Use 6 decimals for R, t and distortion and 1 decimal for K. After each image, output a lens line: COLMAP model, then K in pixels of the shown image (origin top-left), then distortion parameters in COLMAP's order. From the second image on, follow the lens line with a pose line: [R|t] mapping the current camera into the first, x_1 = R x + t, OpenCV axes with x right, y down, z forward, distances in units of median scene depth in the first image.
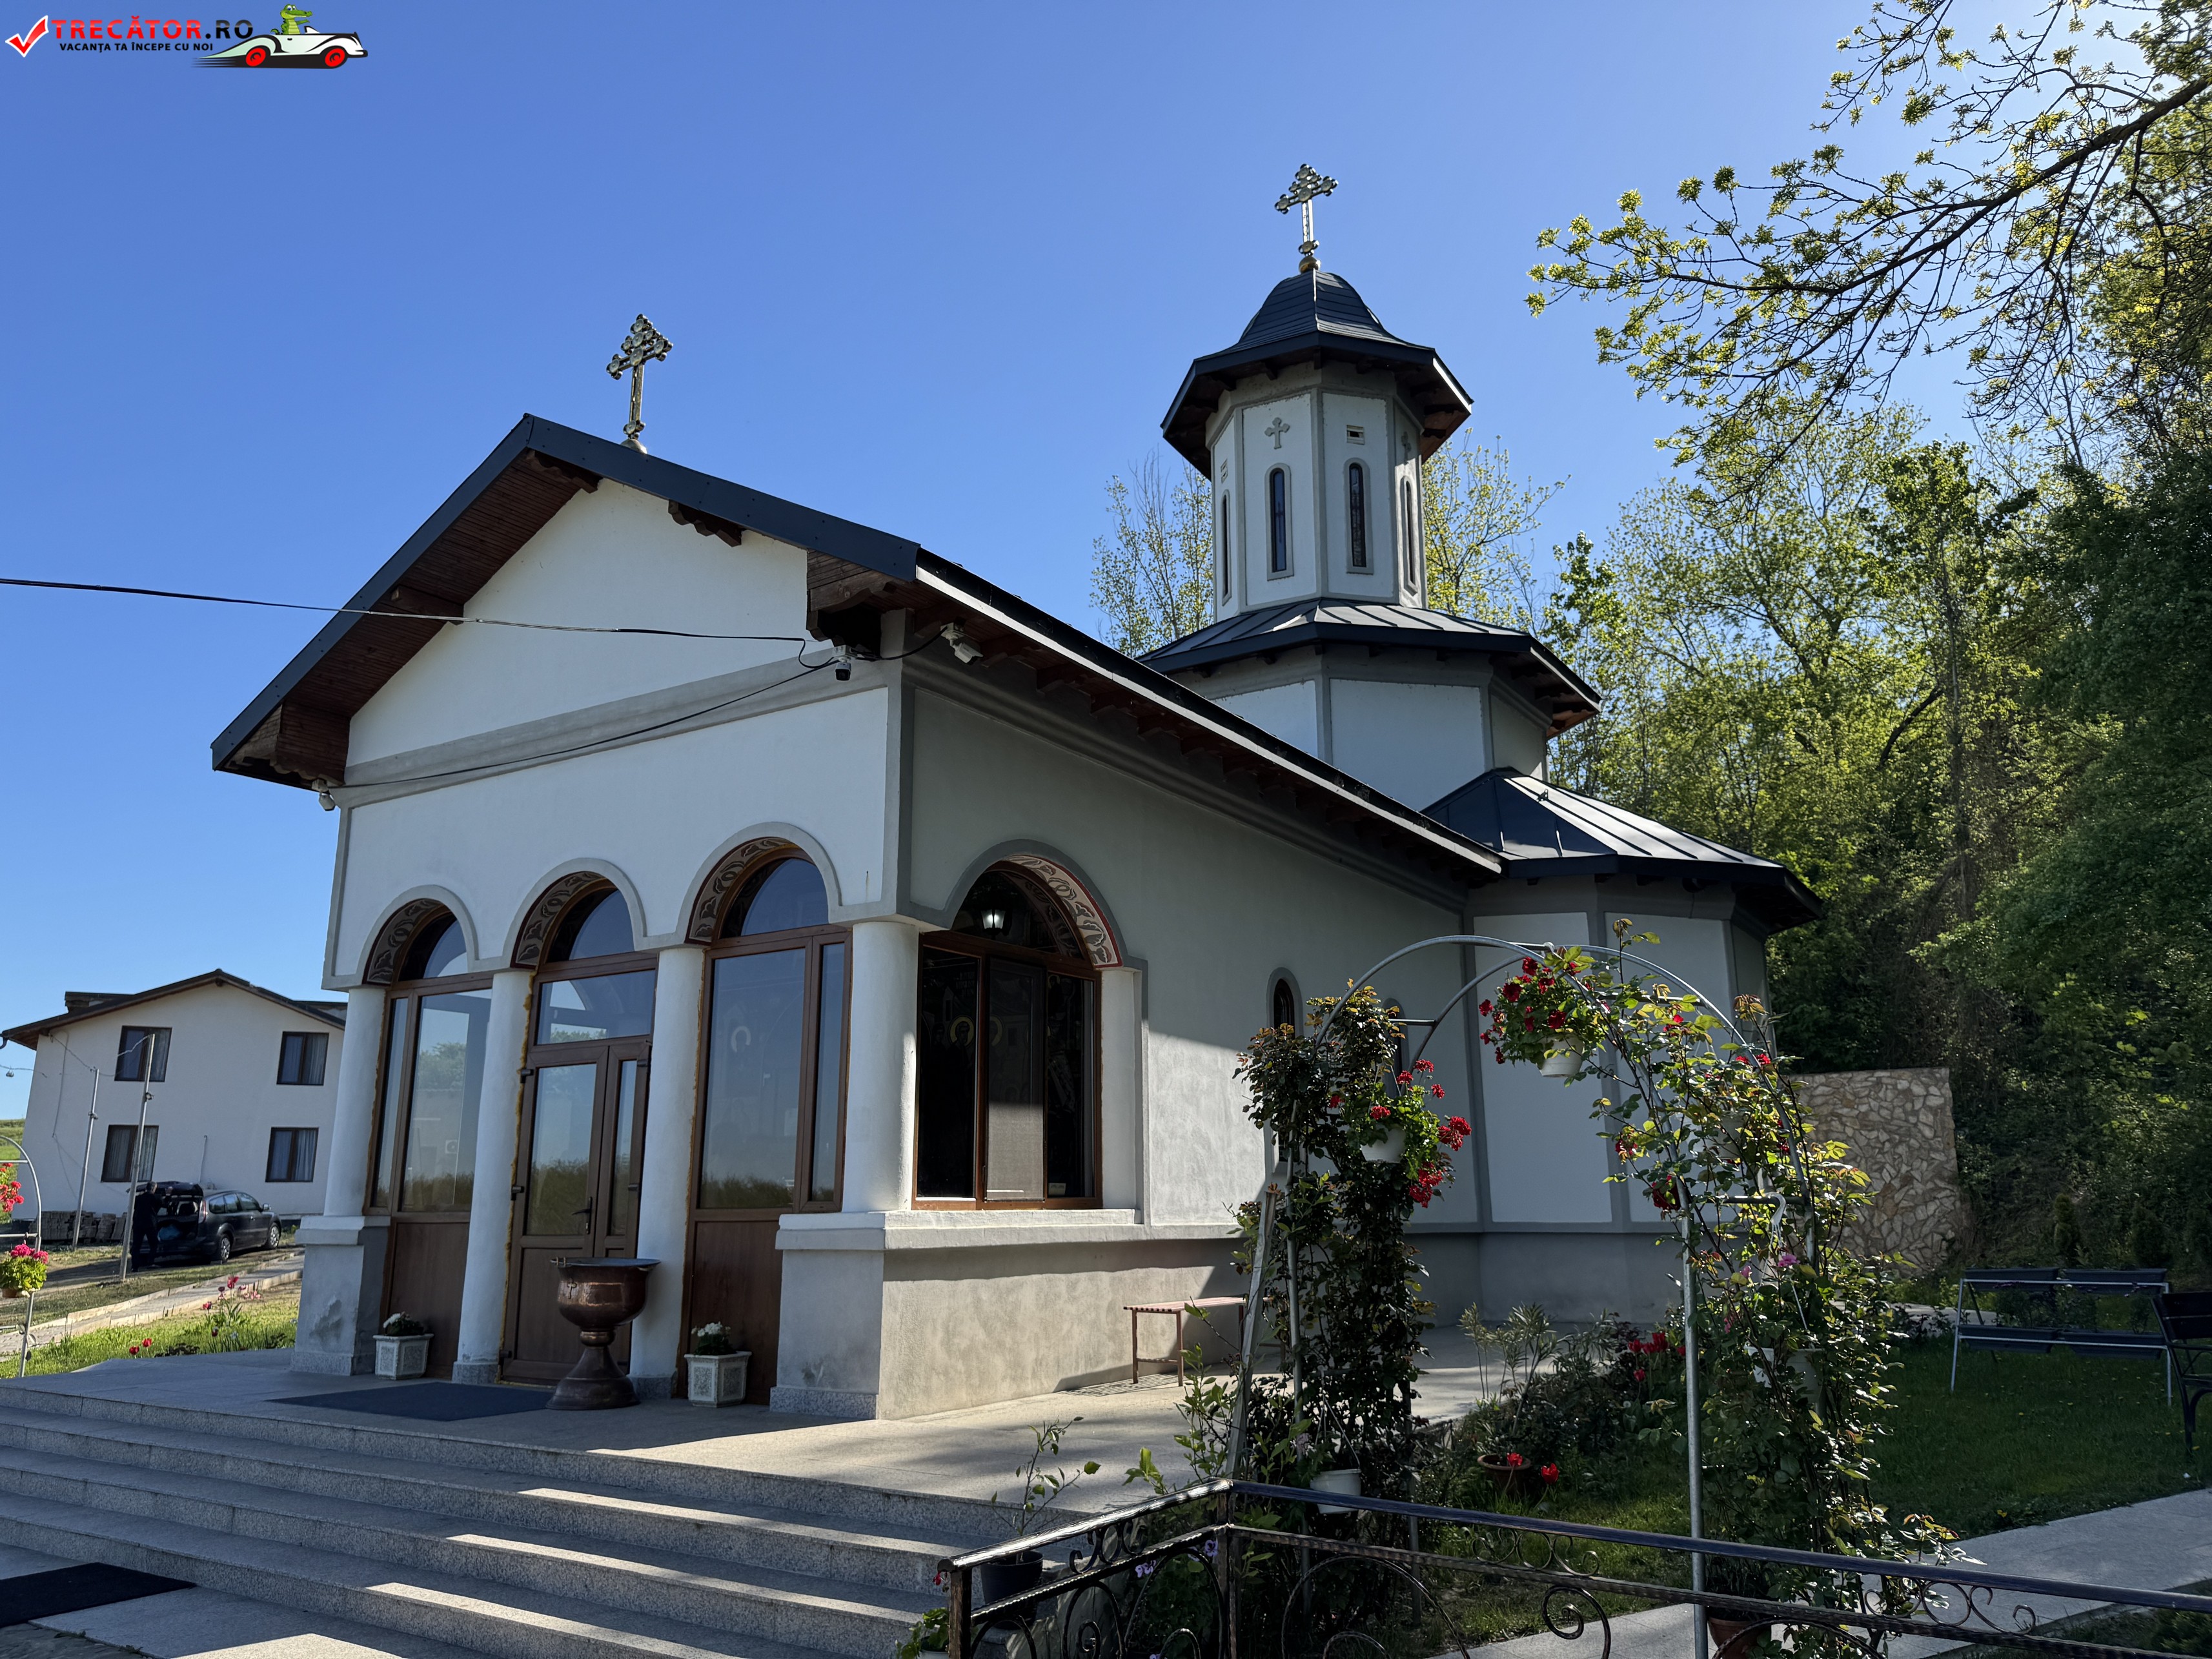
lens RADIAL K [[1551.3, 0, 1114.1], [0, 1551.3, 826.6], [0, 0, 1]] dist [0.099864, -0.134687]
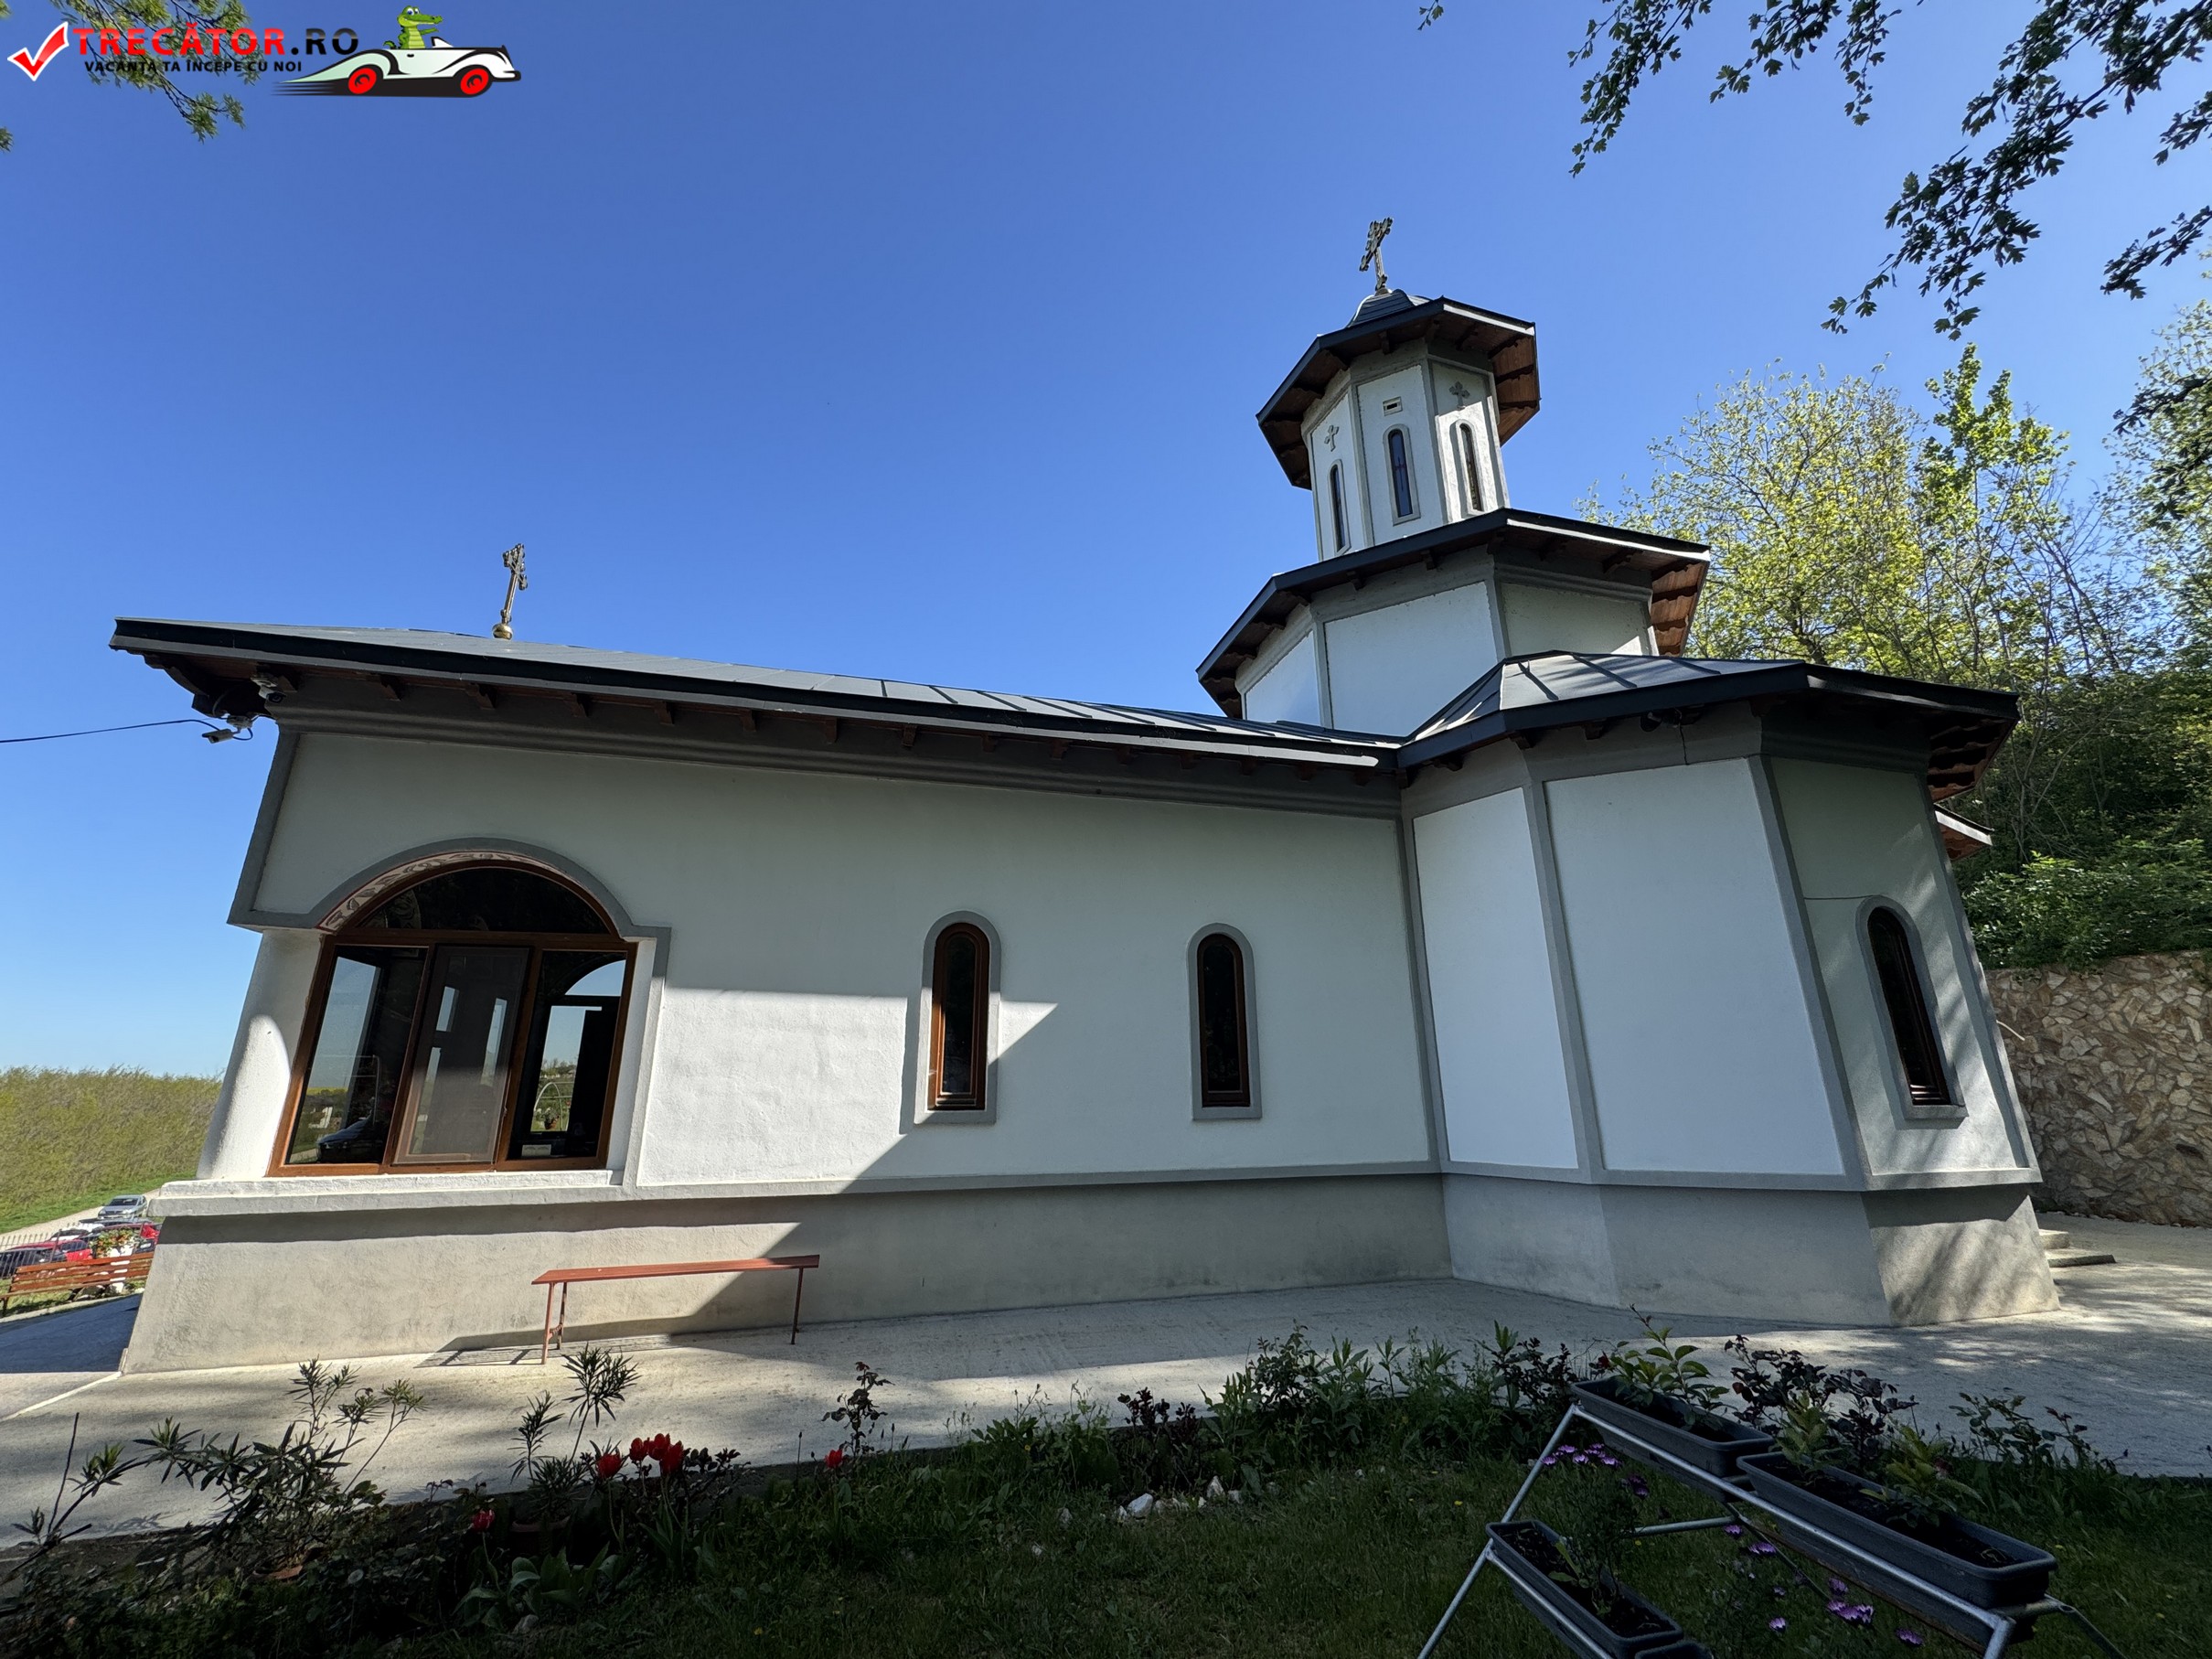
lens RADIAL K [[901.6, 0, 1106.0], [0, 901.6, 829.5], [0, 0, 1]] dist [-0.002951, -0.000457]
pose [[0.755023, -0.189582, -0.627694, 0.612533], [0.162714, 0.981518, -0.100726, 0.124569], [0.635189, -0.026084, 0.771916, 0.682681]]
